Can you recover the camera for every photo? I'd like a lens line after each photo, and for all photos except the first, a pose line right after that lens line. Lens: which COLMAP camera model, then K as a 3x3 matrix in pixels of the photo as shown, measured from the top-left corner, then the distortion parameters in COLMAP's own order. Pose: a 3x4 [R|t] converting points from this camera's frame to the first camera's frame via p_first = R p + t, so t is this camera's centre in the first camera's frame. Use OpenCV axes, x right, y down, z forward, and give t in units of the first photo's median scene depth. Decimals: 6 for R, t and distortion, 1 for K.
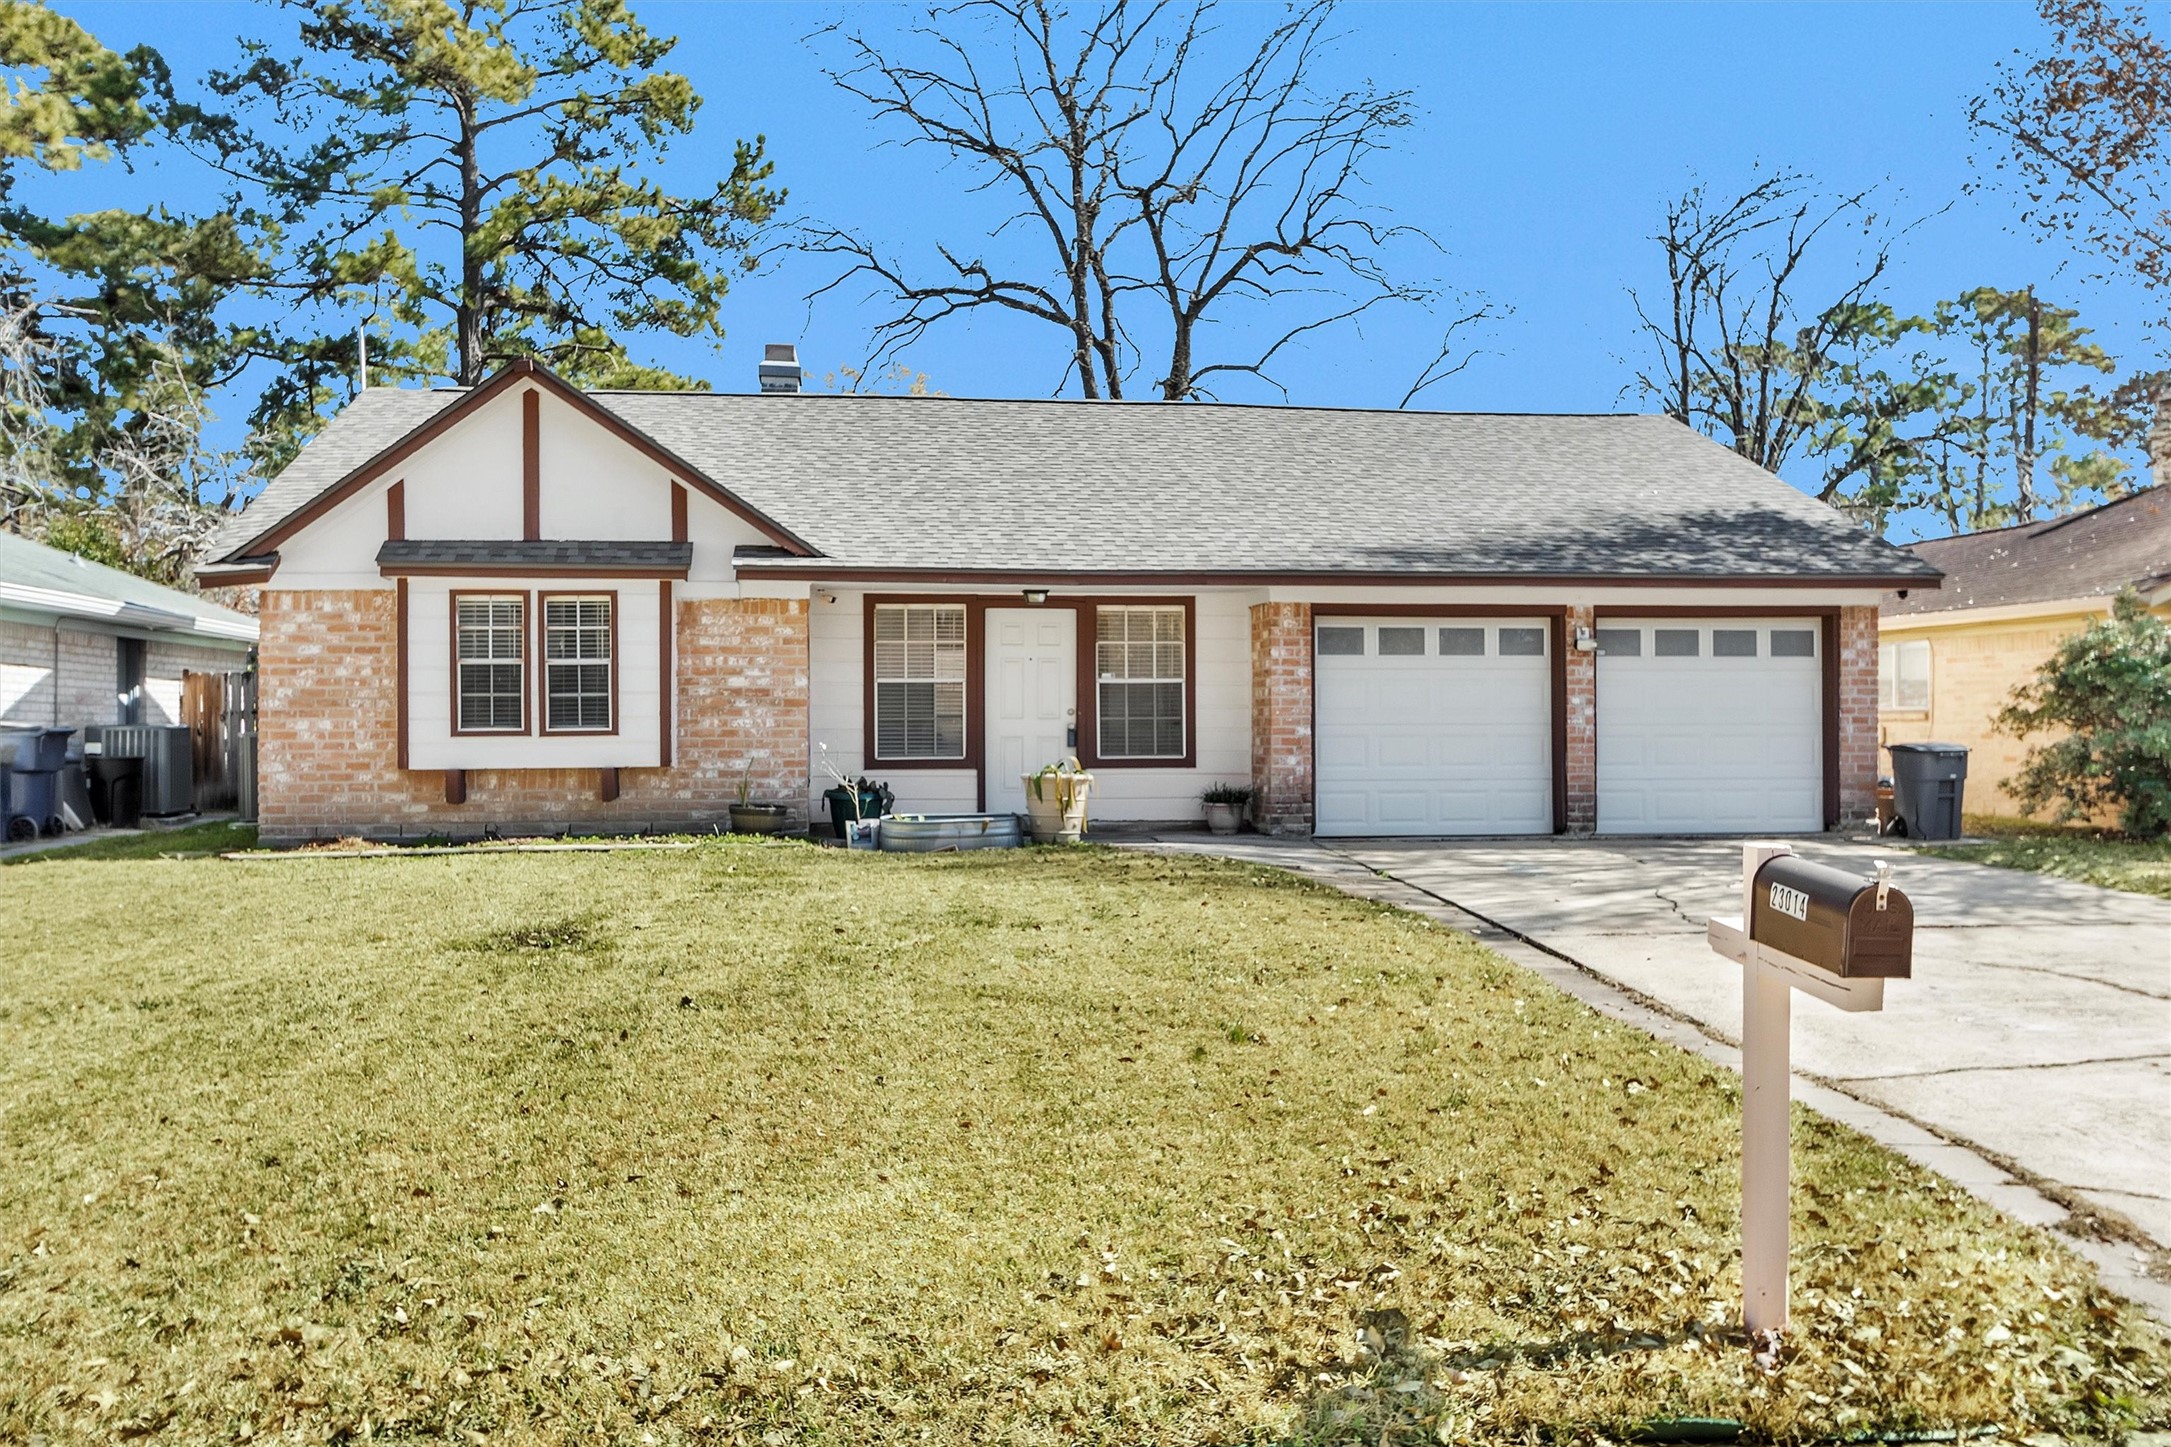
lens RADIAL K [[1459.9, 0, 1085.0], [0, 1459.9, 718.1], [0, 0, 1]] dist [0.002779, 0.004559]
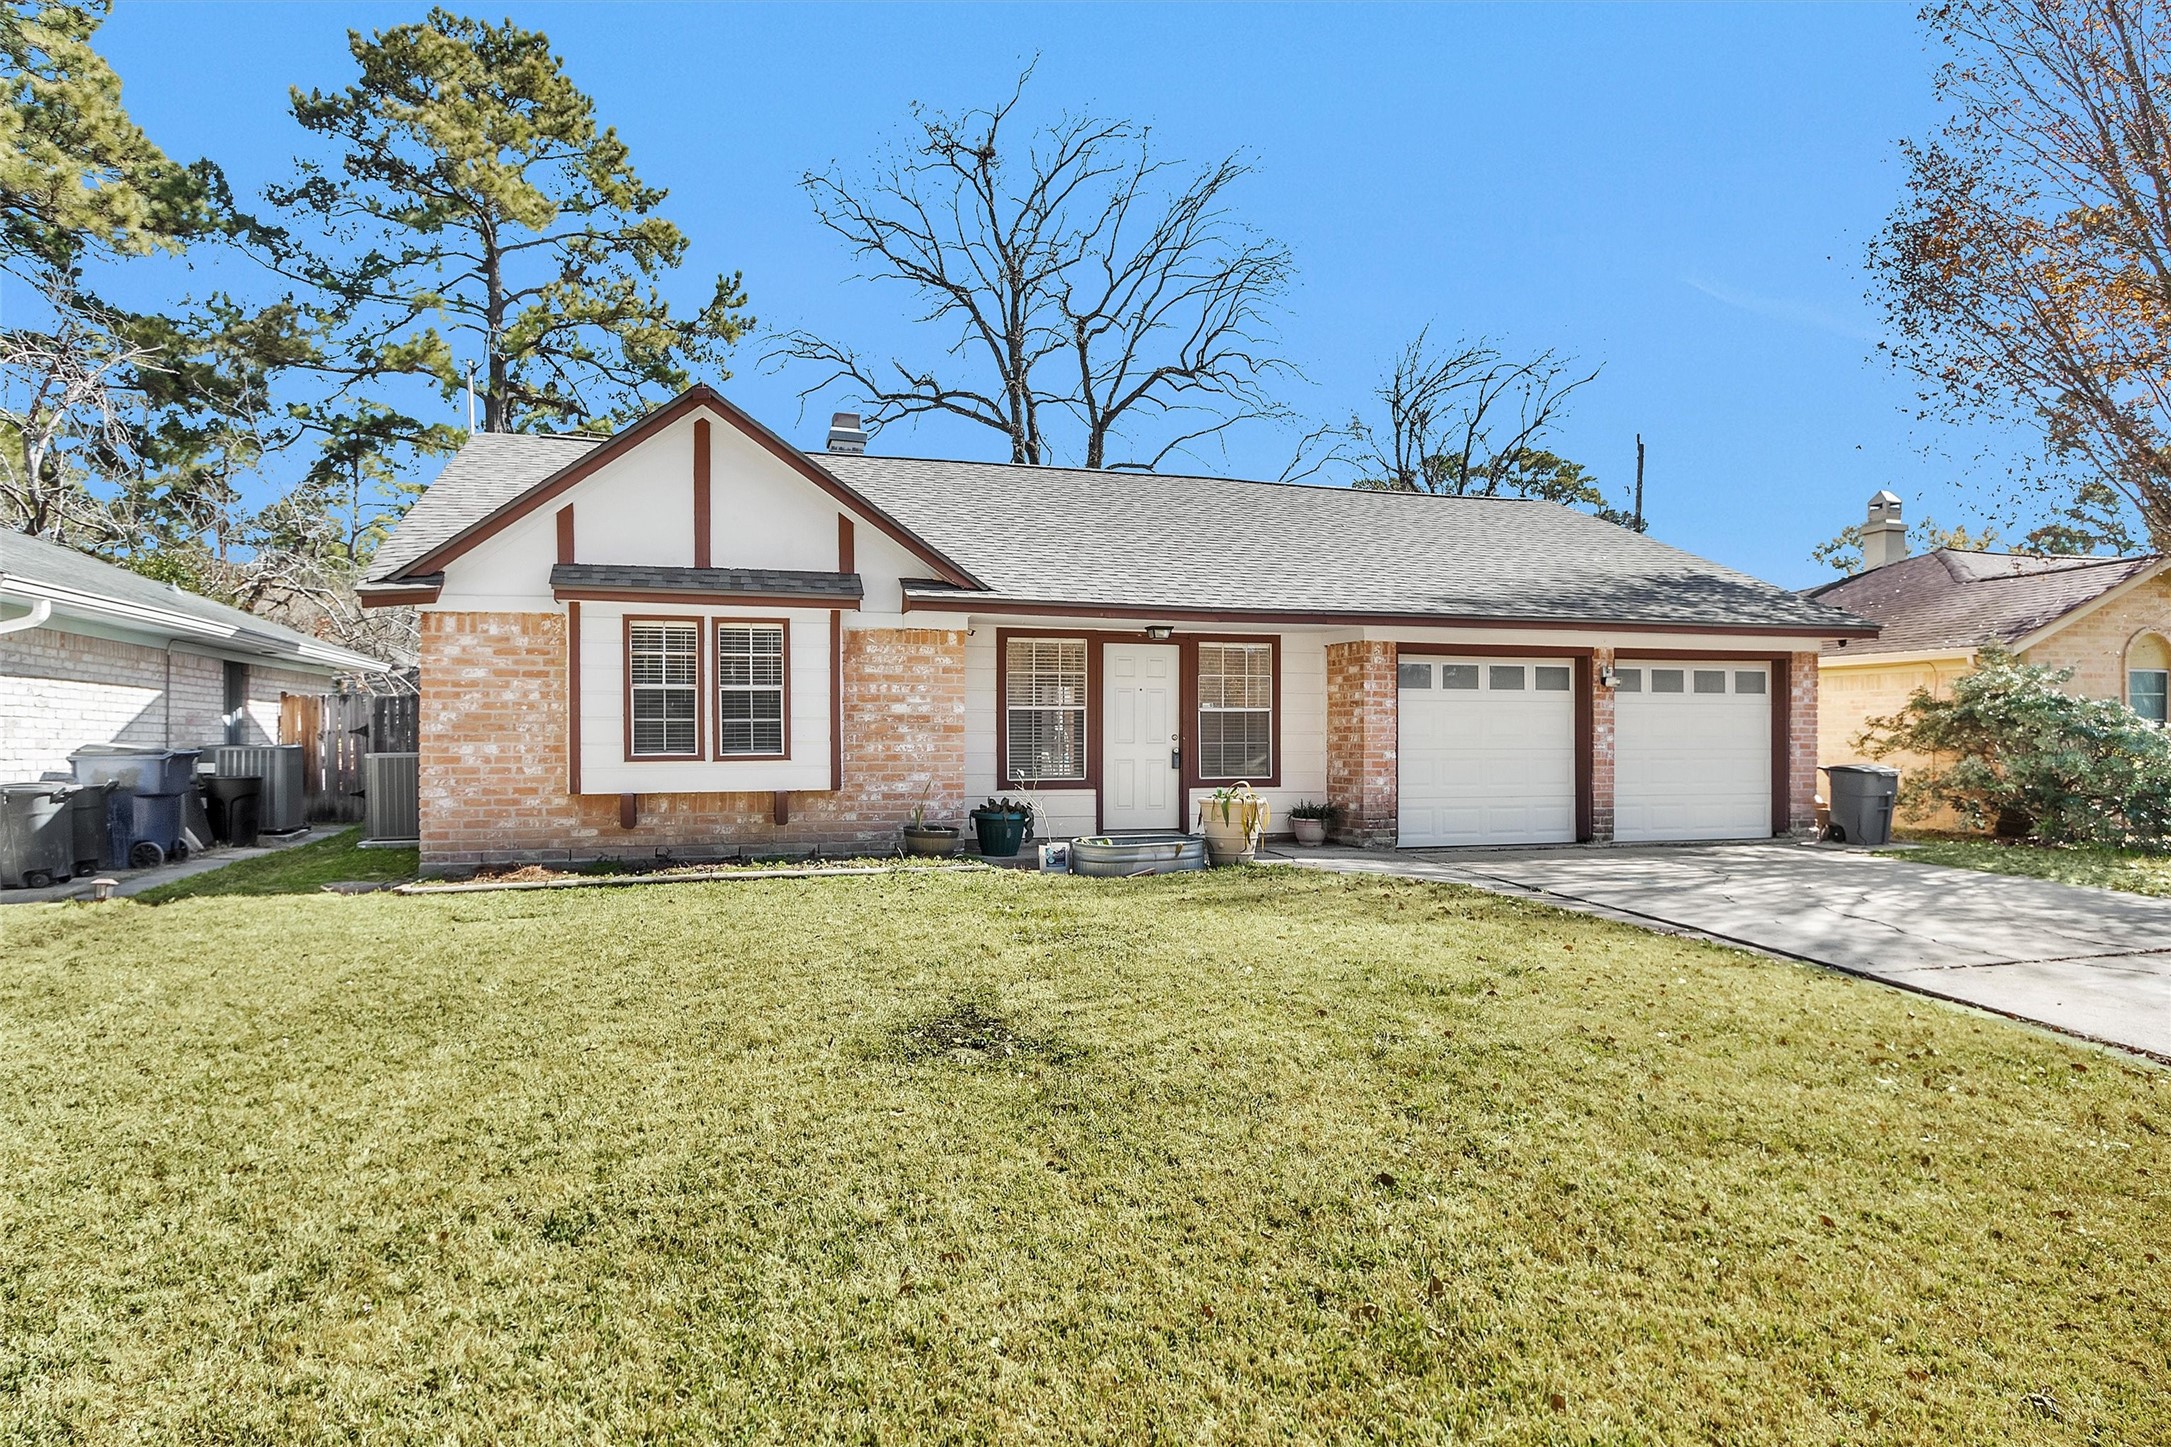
lens RADIAL K [[1051.1, 0, 1060.4], [0, 1051.1, 739.0], [0, 0, 1]] dist [0.002300, -0.000489]
pose [[0.991880, 0.003263, 0.127133, -0.198773], [-0.003823, 0.999984, 0.004159, -0.005902], [-0.127118, -0.004612, 0.991877, 0.214629]]
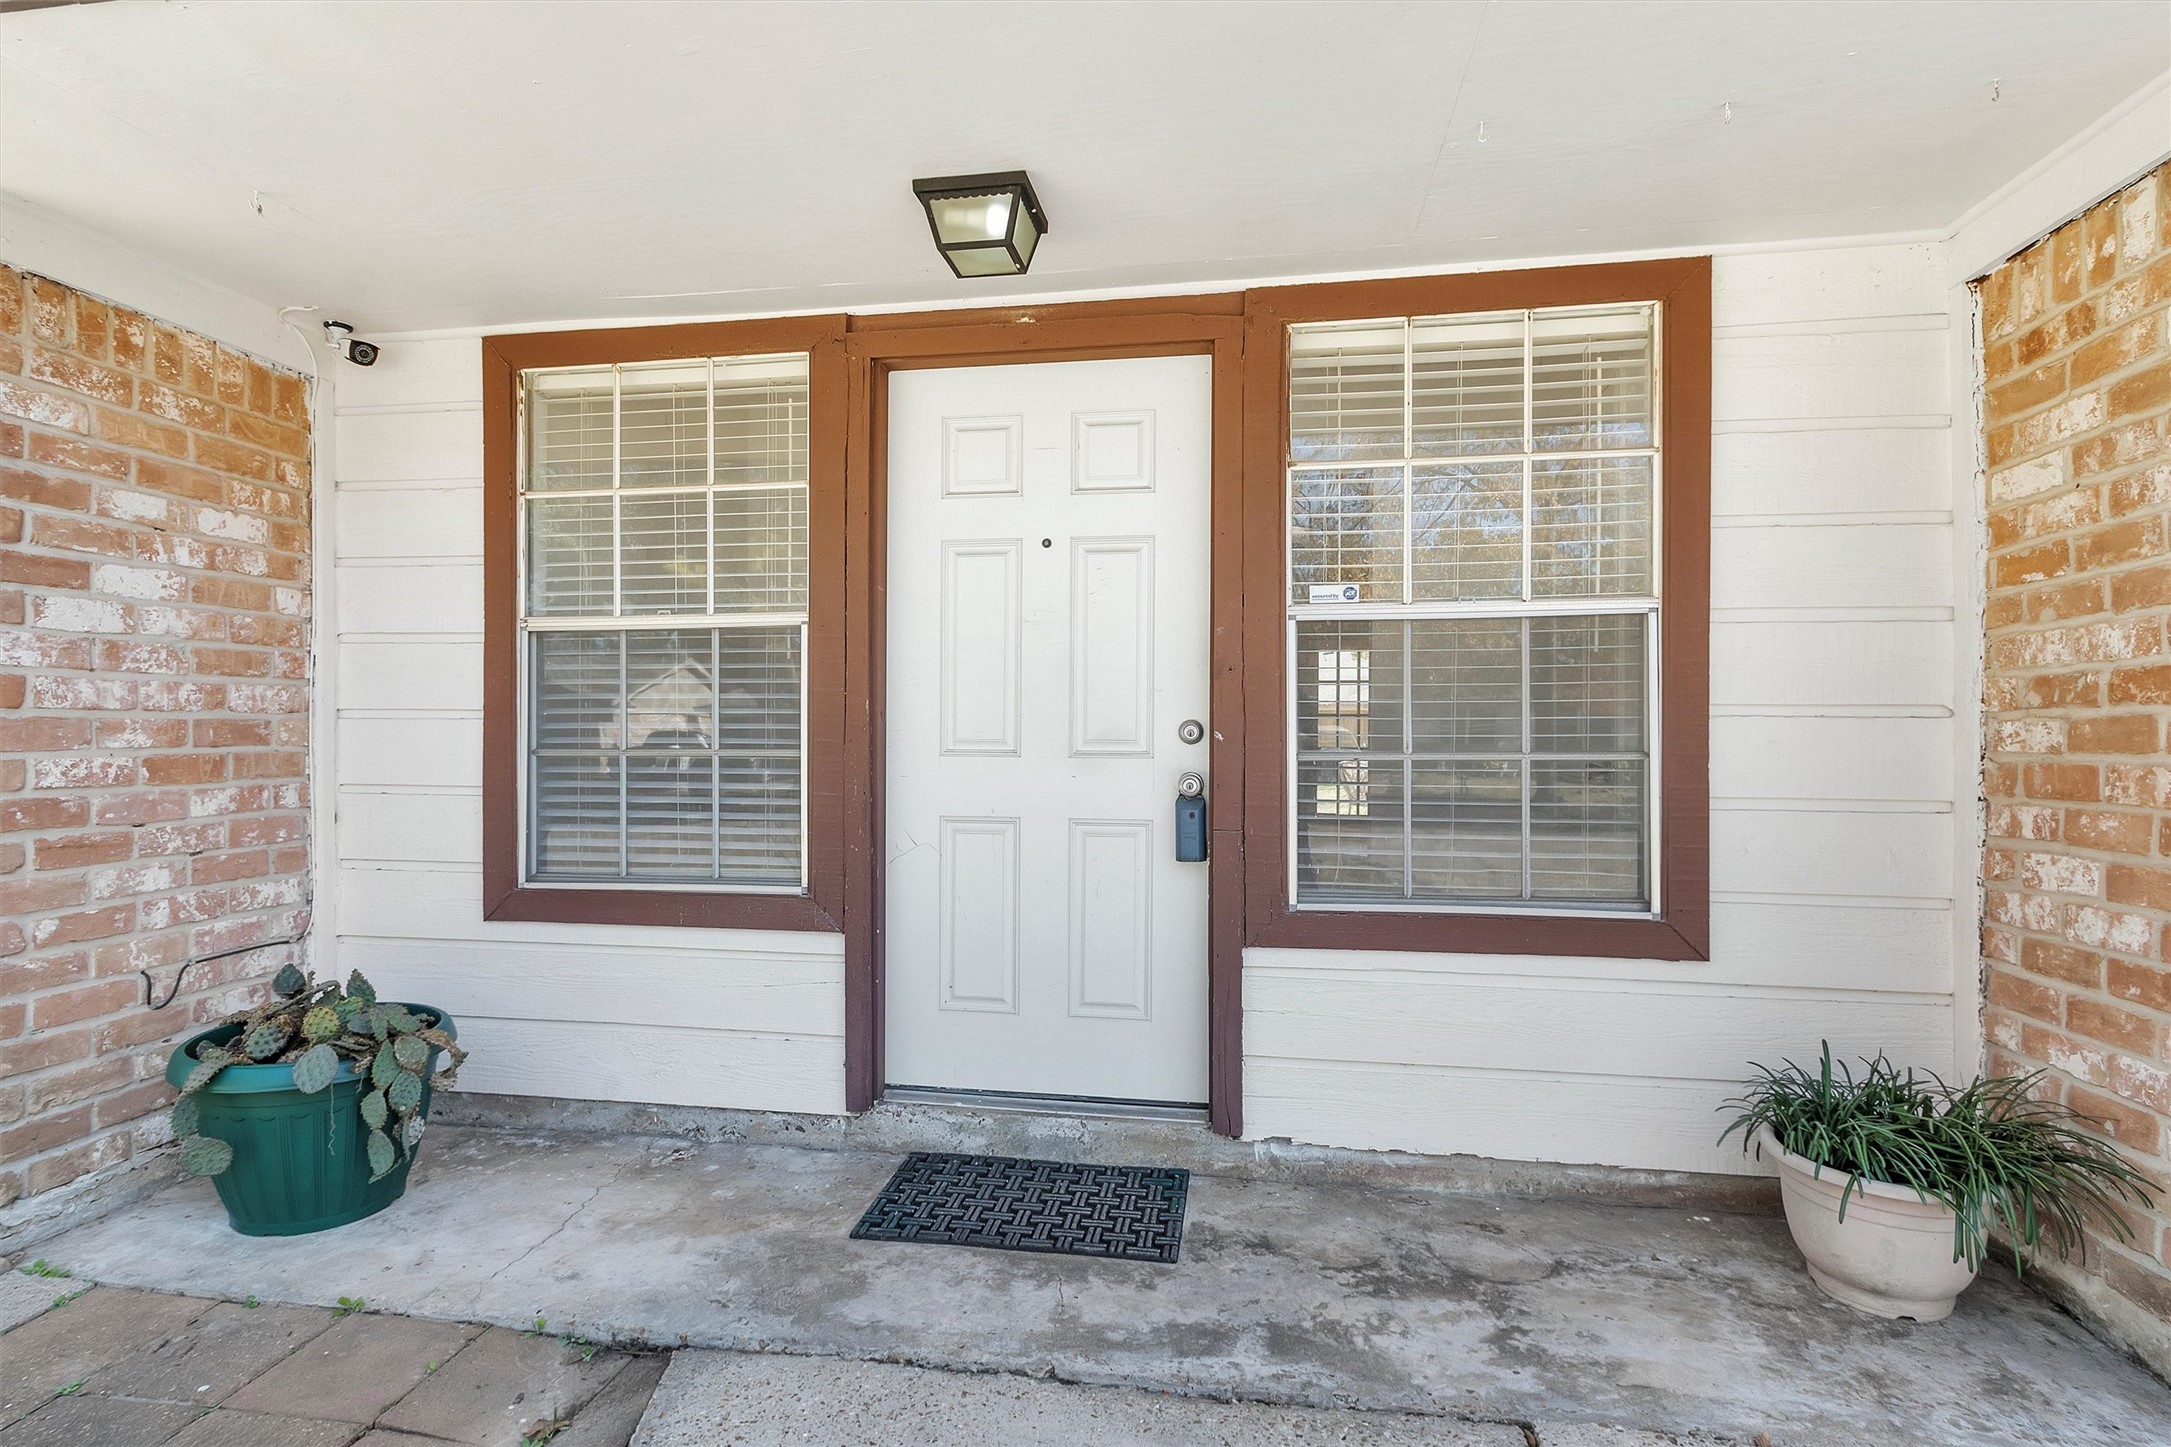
lens RADIAL K [[1051.1, 0, 1060.4], [0, 1051.1, 739.0], [0, 0, 1]] dist [0.002300, -0.000489]
pose [[0.954142, 0.006218, -0.299289, 0.025499], [-0.003854, 0.999957, 0.008487, -0.004150], [0.299329, -0.006945, 0.954125, 0.807279]]
